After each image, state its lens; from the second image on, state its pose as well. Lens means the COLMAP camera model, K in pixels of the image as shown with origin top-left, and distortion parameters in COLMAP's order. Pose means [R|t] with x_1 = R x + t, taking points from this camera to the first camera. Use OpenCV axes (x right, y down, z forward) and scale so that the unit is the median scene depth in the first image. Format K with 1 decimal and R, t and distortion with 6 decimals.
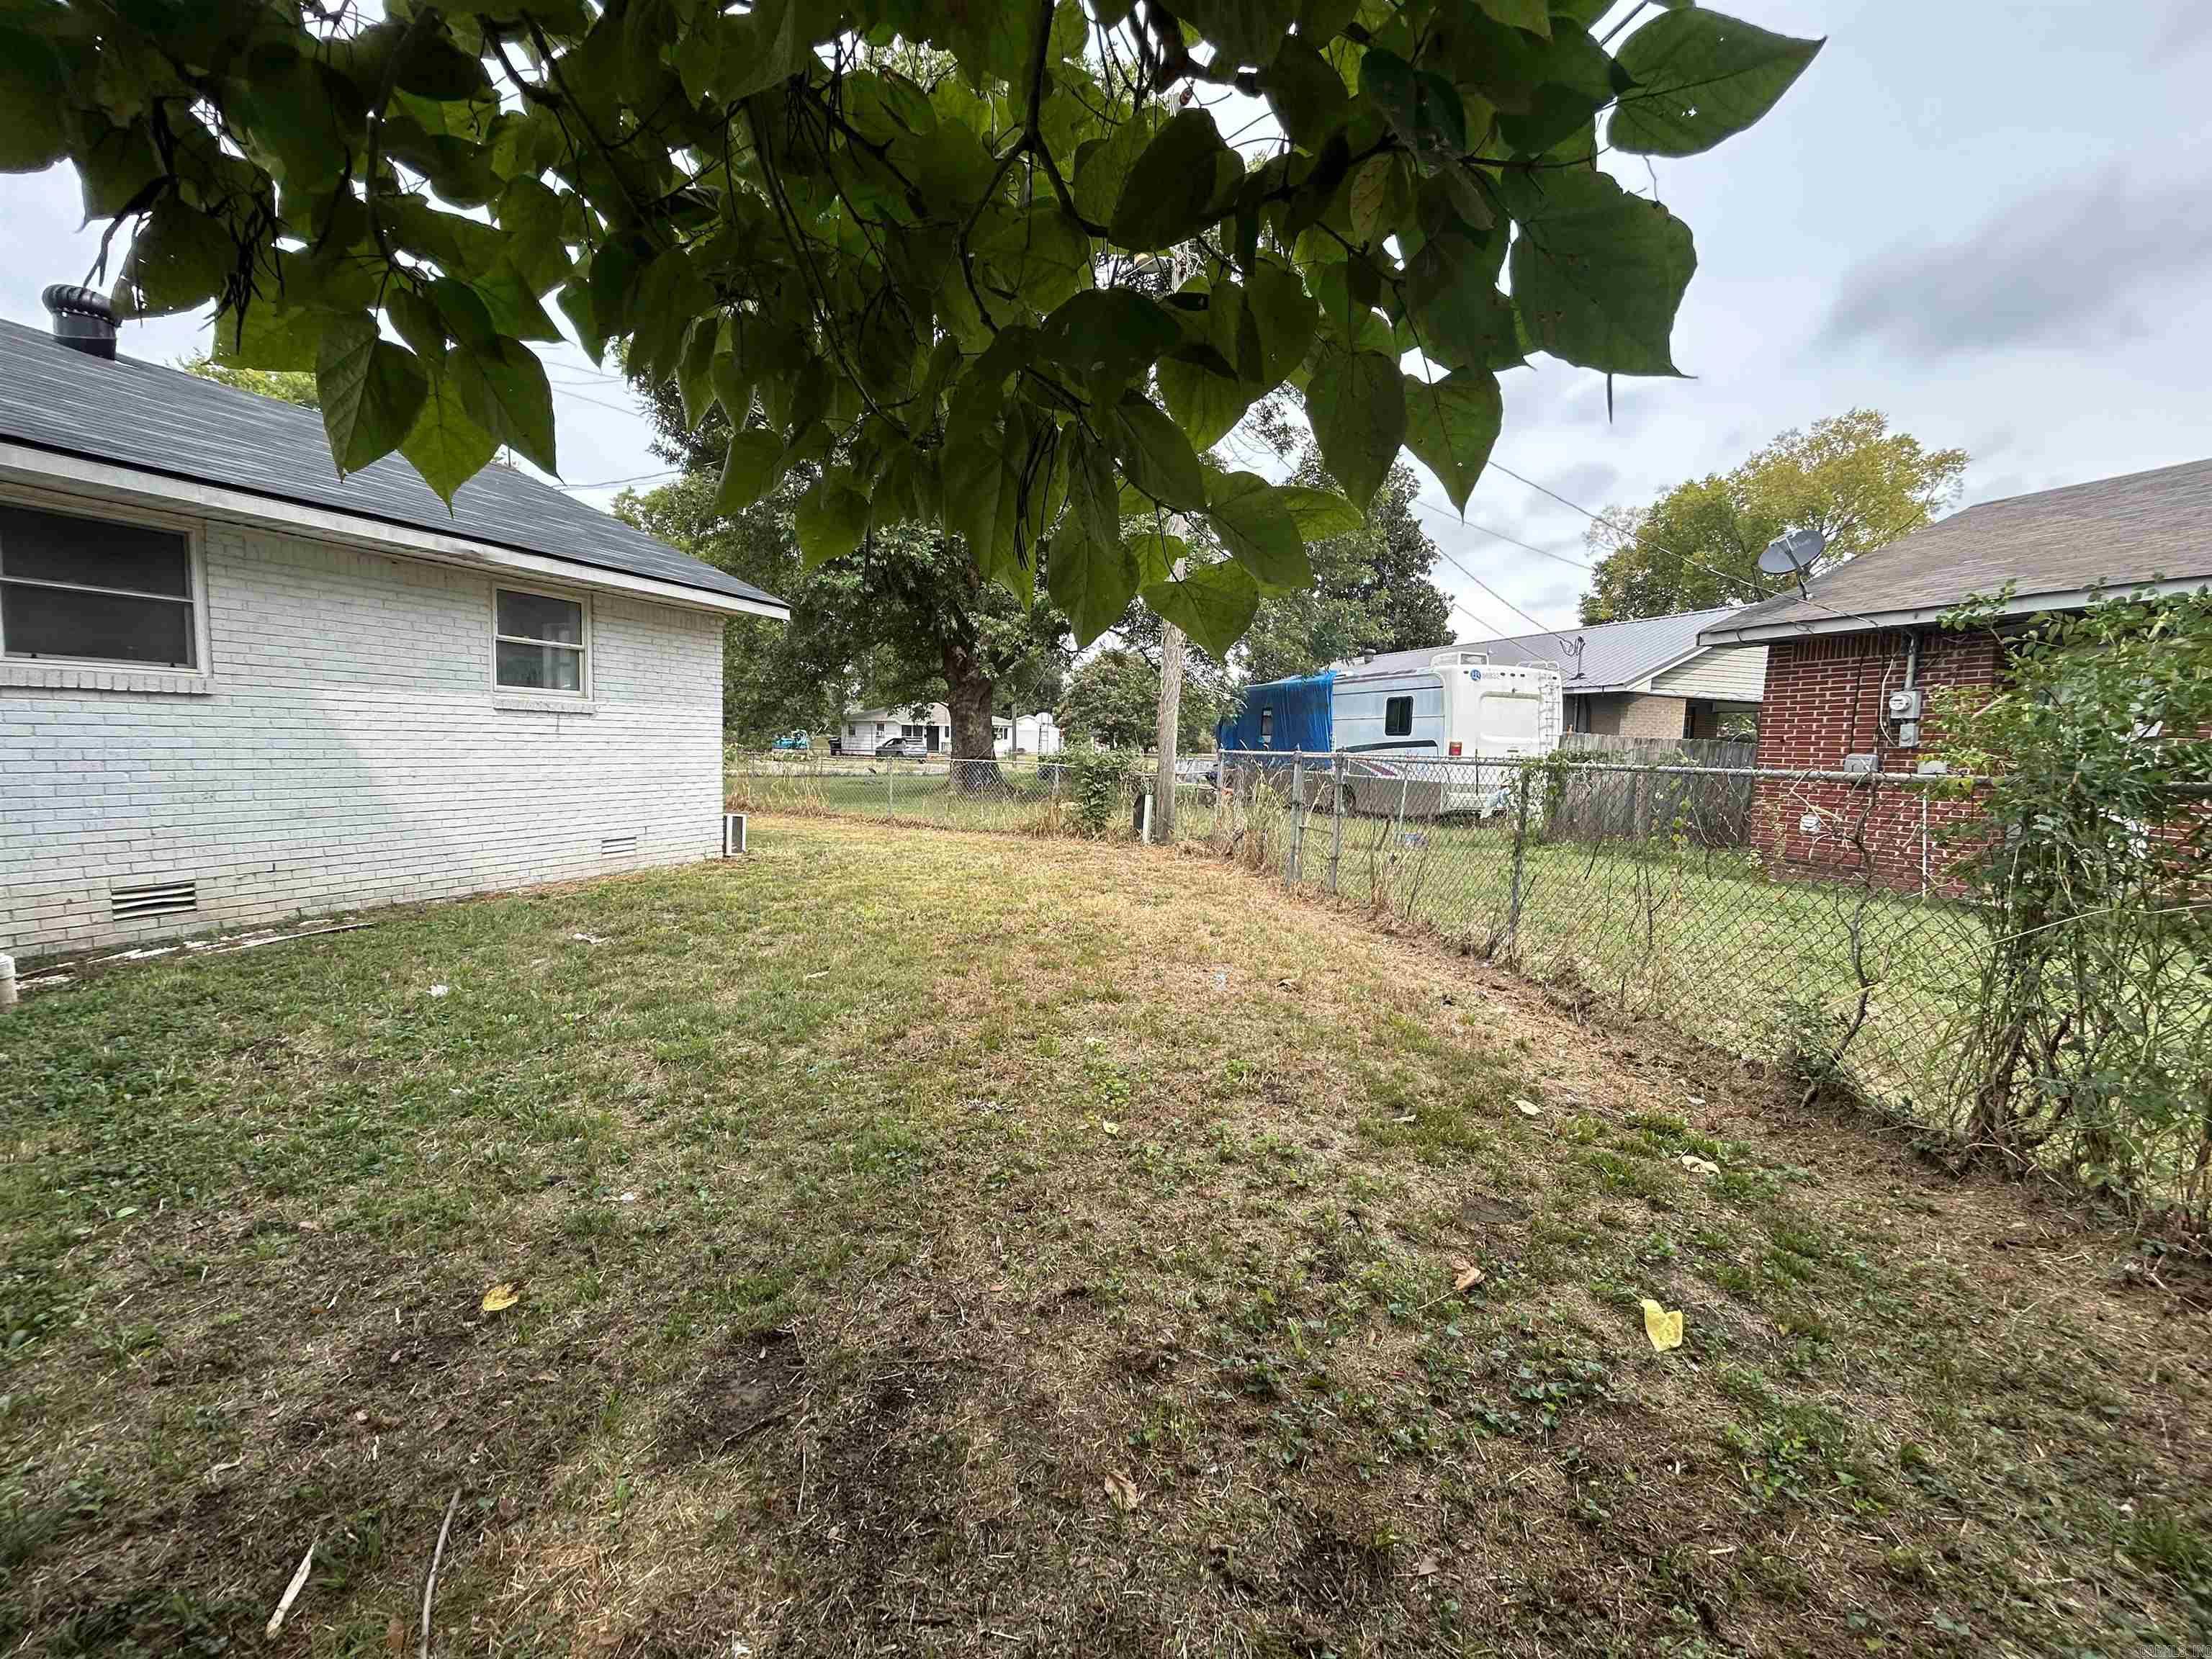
lens RADIAL K [[882.1, 0, 1109.1], [0, 882.1, 830.0], [0, 0, 1]] dist [-0.003710, 0.001374]
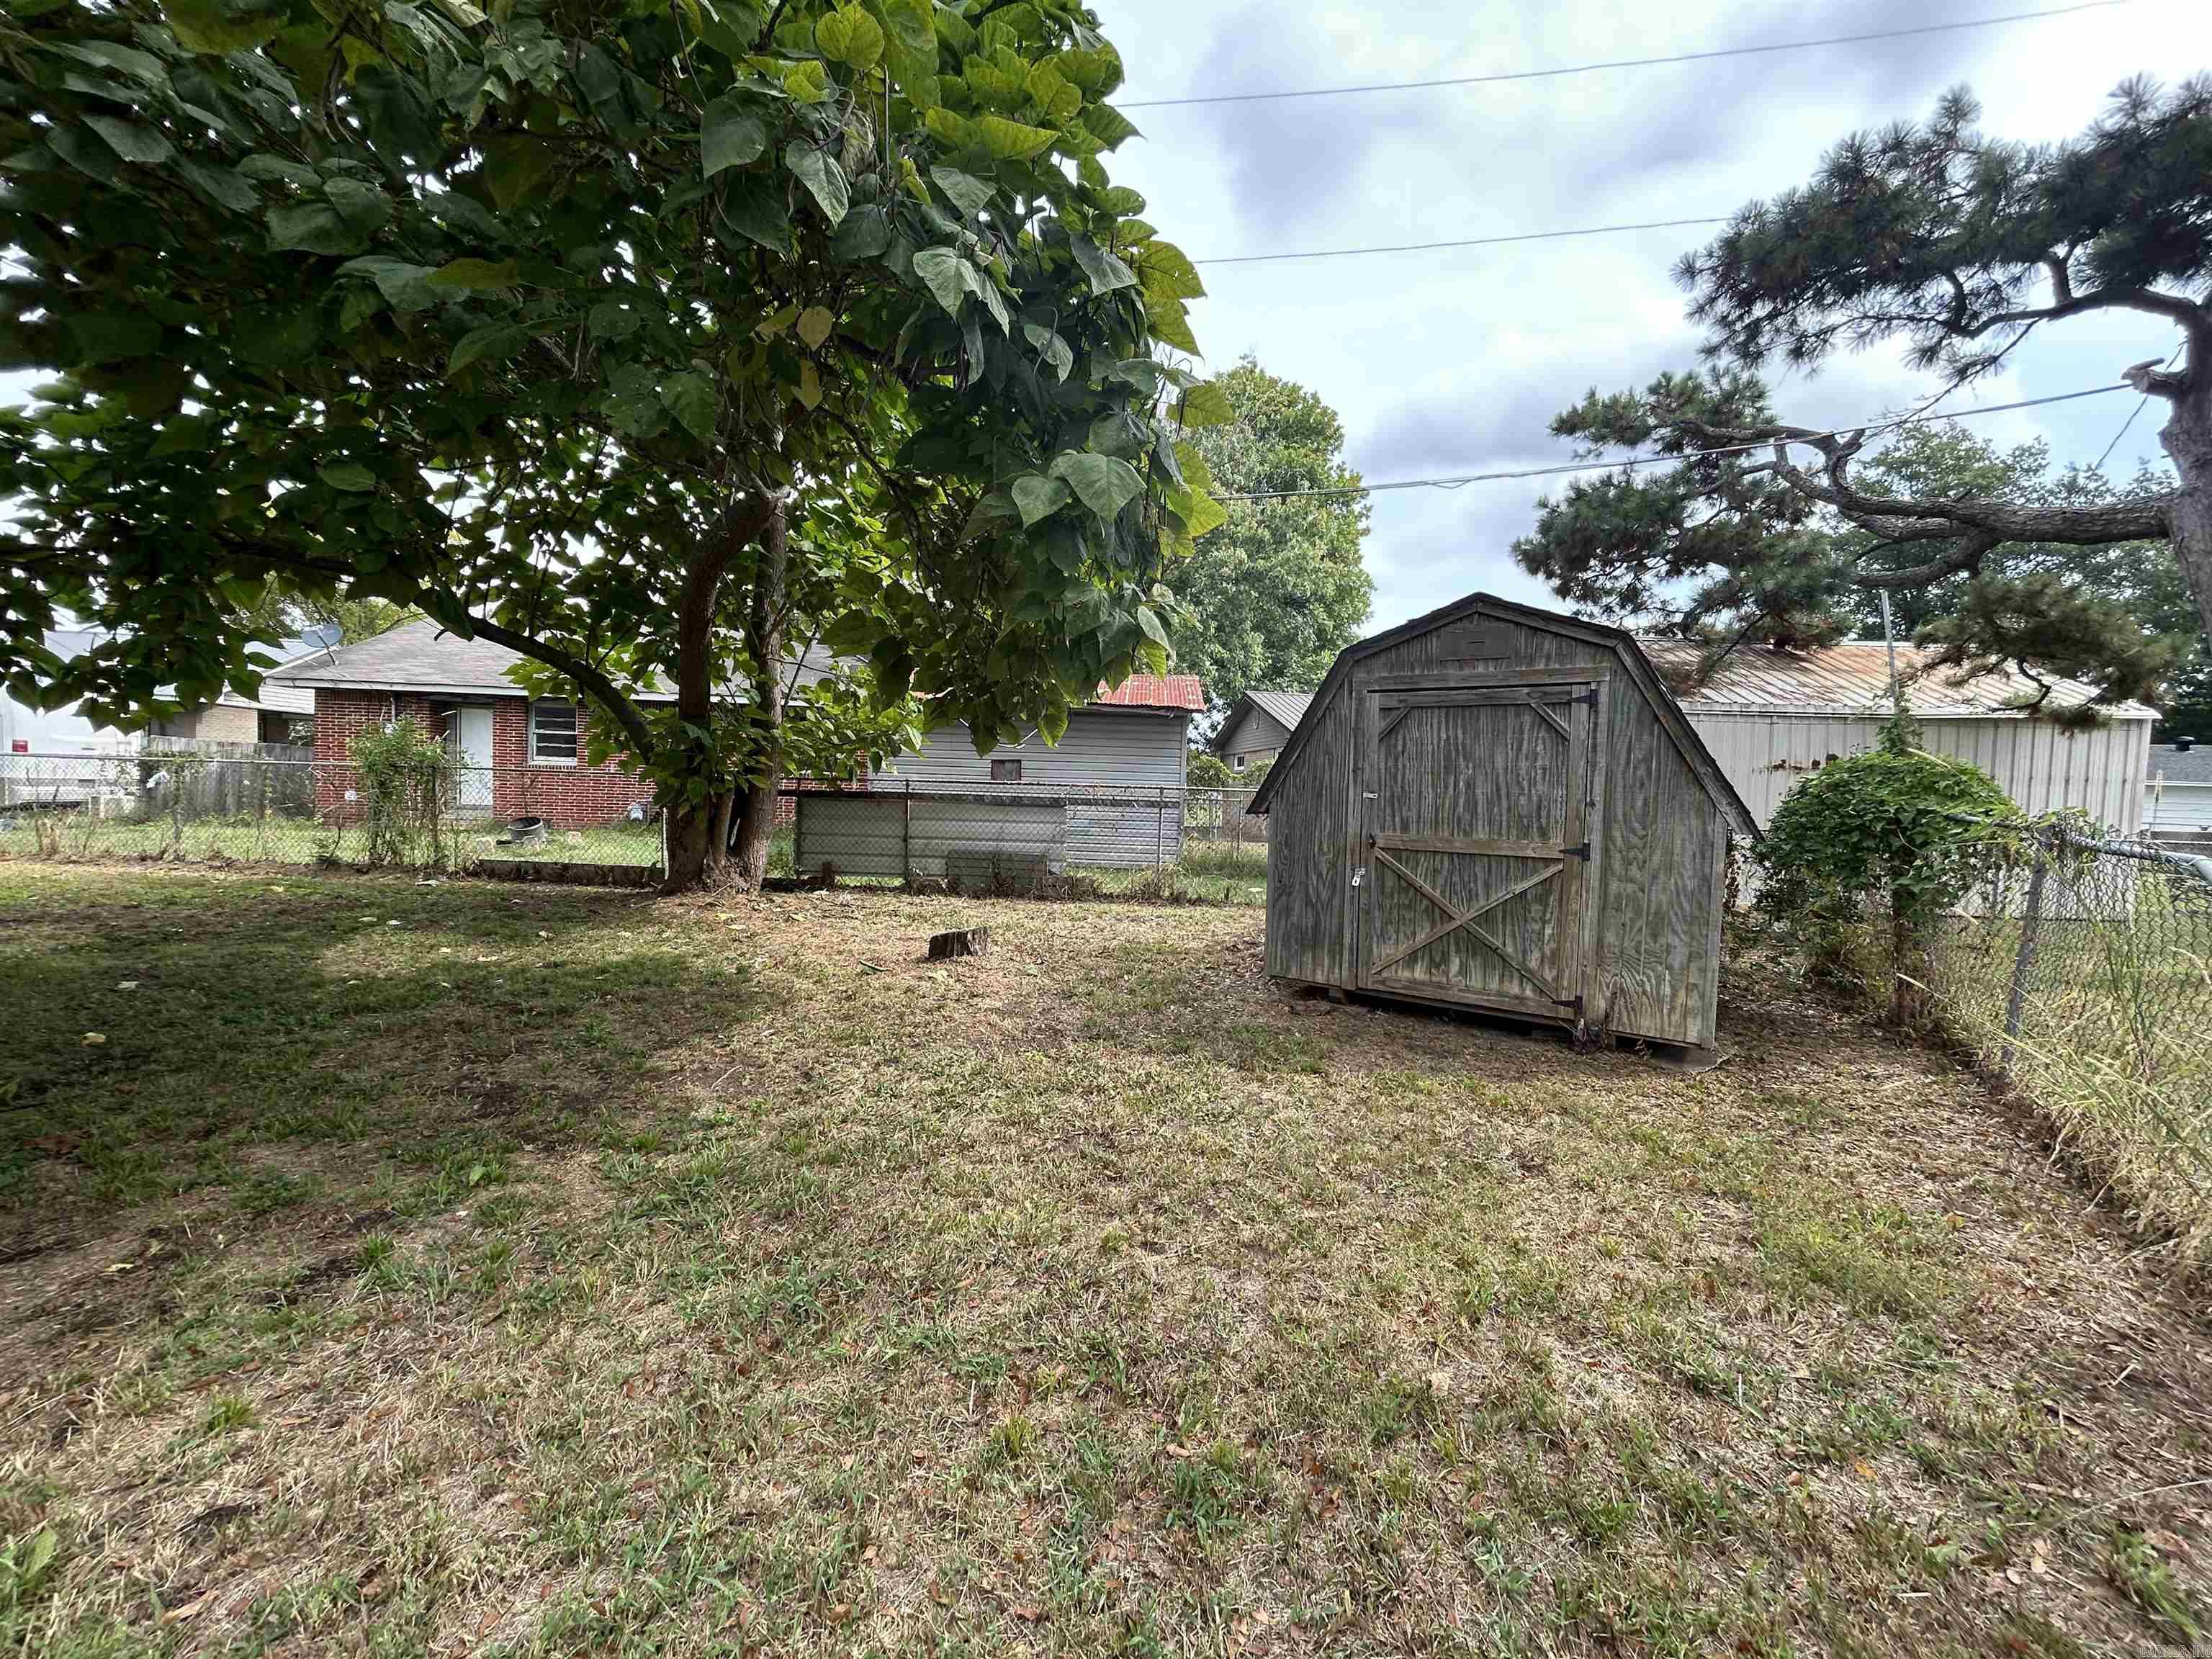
lens RADIAL K [[882.1, 0, 1109.4], [0, 882.1, 828.0], [0, 0, 1]] dist [-0.003710, 0.001374]
pose [[0.223891, -0.063647, 0.972534, -0.438421], [0.067625, 0.996475, 0.049645, 0.055358], [-0.972265, 0.054653, 0.227406, -0.661636]]
